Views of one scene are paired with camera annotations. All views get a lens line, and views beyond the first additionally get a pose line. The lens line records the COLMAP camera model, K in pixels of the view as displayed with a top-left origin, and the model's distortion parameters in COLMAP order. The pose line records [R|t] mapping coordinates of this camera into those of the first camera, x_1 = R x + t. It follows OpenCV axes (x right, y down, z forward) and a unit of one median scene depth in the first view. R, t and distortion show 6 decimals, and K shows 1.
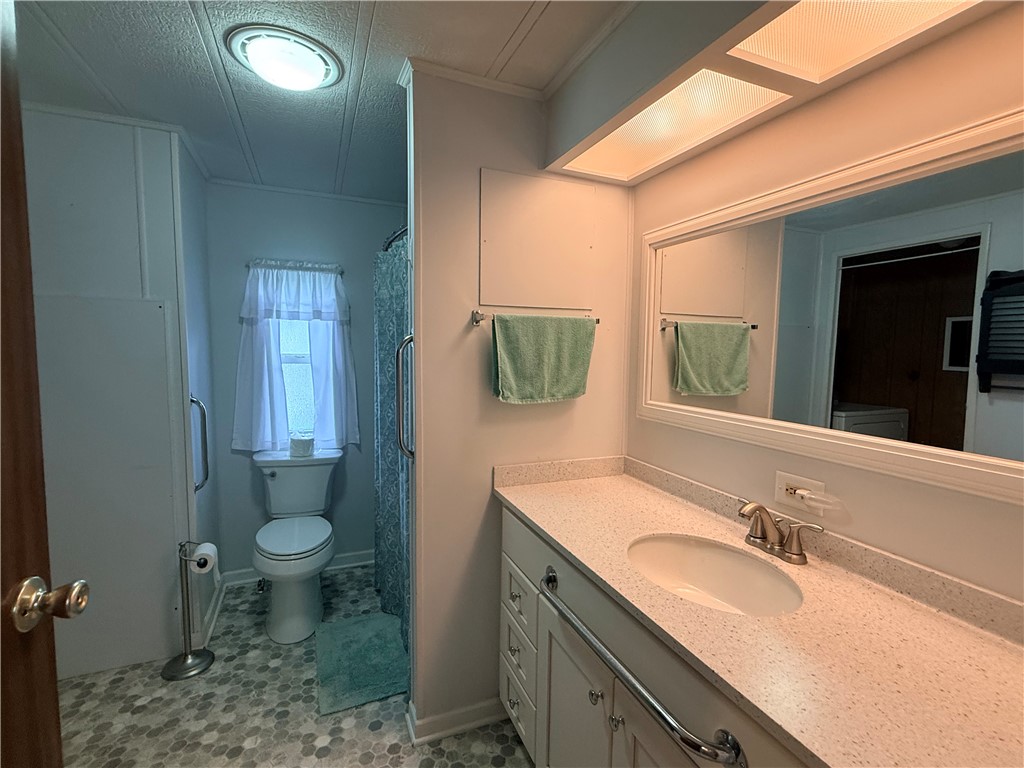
lens RADIAL K [[467.1, 0, 509.3], [0, 467.1, 382.1], [0, 0, 1]] dist [-0.000245, 0.000313]
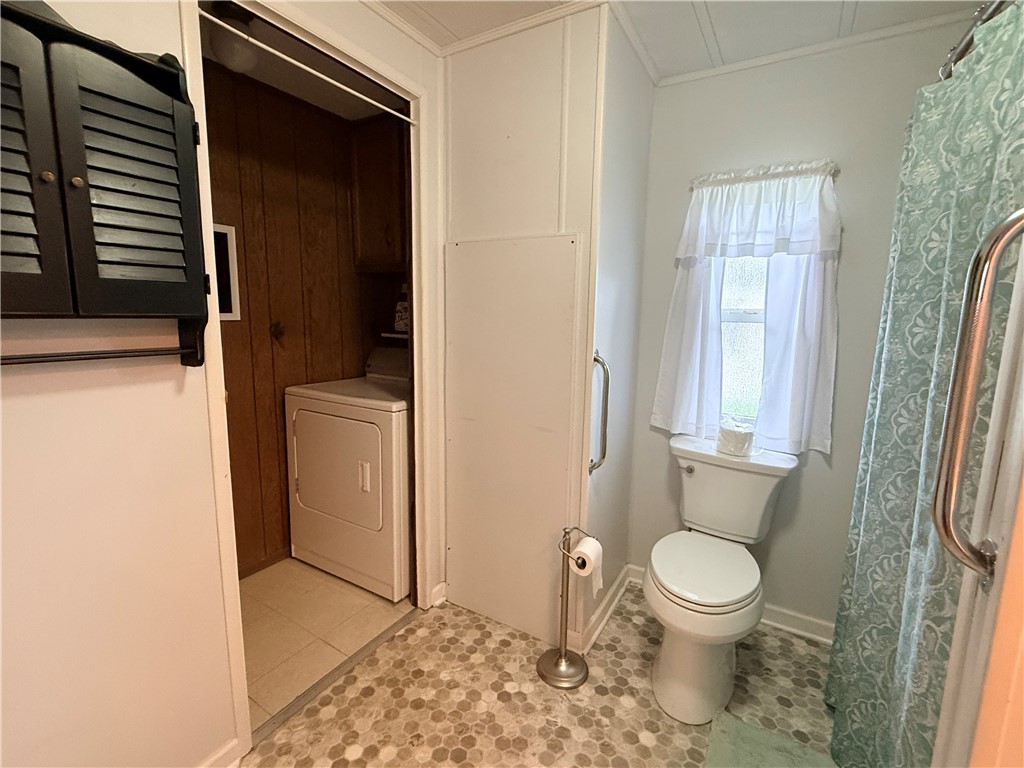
lens RADIAL K [[467.1, 0, 509.3], [0, 467.1, 382.1], [0, 0, 1]] dist [-0.000245, 0.000313]
pose [[0.588477, 0.119734, -0.799599, -0.107270], [-0.073332, 0.992802, 0.094695, 0.011493], [0.805182, 0.002910, 0.593021, 0.356753]]
